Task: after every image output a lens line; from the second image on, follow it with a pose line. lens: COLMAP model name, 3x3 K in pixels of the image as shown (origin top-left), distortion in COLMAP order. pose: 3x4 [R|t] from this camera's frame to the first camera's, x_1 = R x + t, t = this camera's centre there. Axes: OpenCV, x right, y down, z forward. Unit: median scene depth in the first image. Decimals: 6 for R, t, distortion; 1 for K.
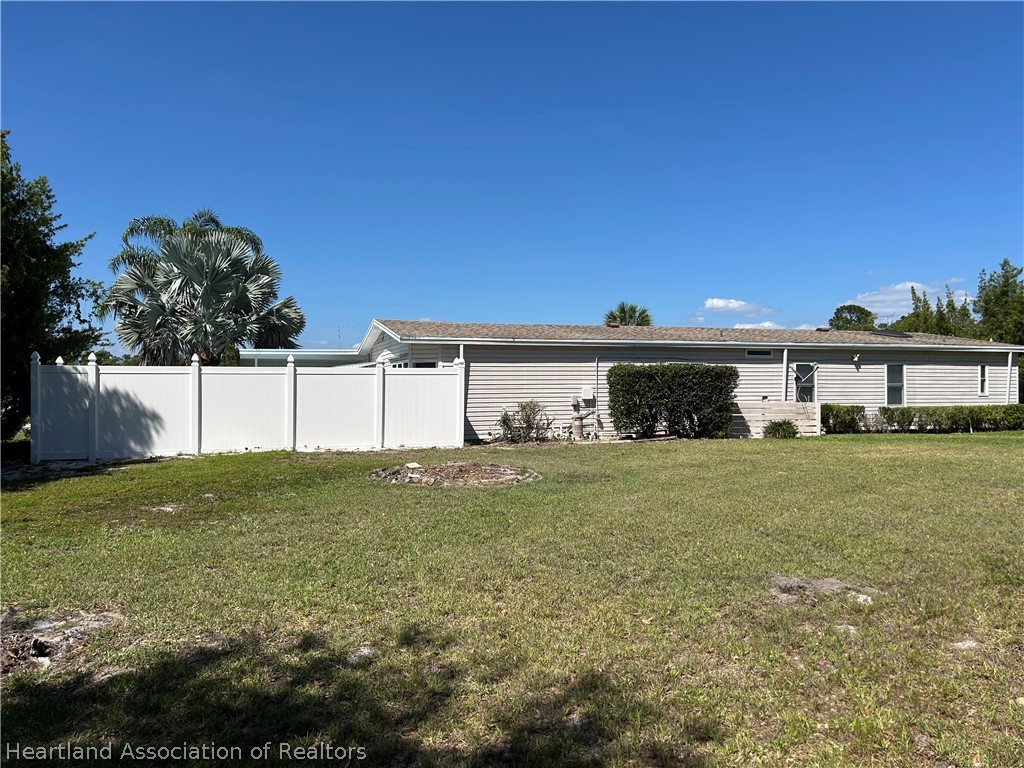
lens RADIAL K [[766.8, 0, 493.5], [0, 766.8, 384.9], [0, 0, 1]] dist [0.131235, -0.170950]
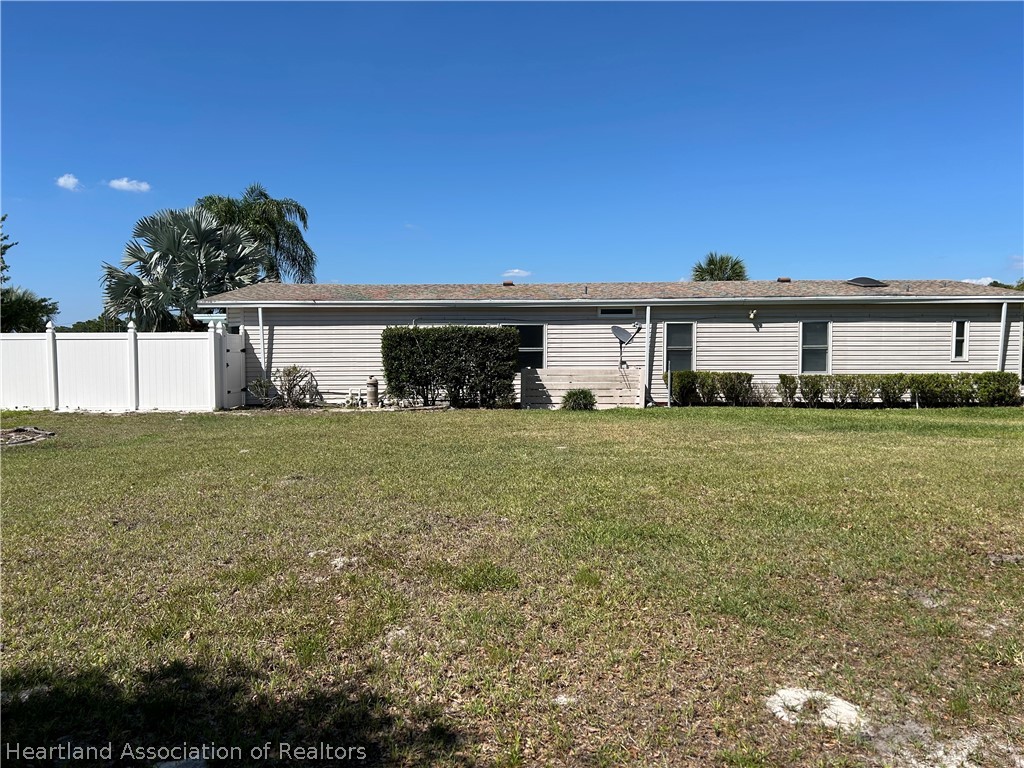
lens RADIAL K [[786.2, 0, 510.8], [0, 786.2, 411.5], [0, 0, 1]] dist [0.113971, -0.196558]
pose [[0.939597, 0.023920, -0.341445, 0.512521], [0.002928, 0.996957, 0.077899, 0.001018], [0.342269, -0.074194, 0.936668, 0.124107]]
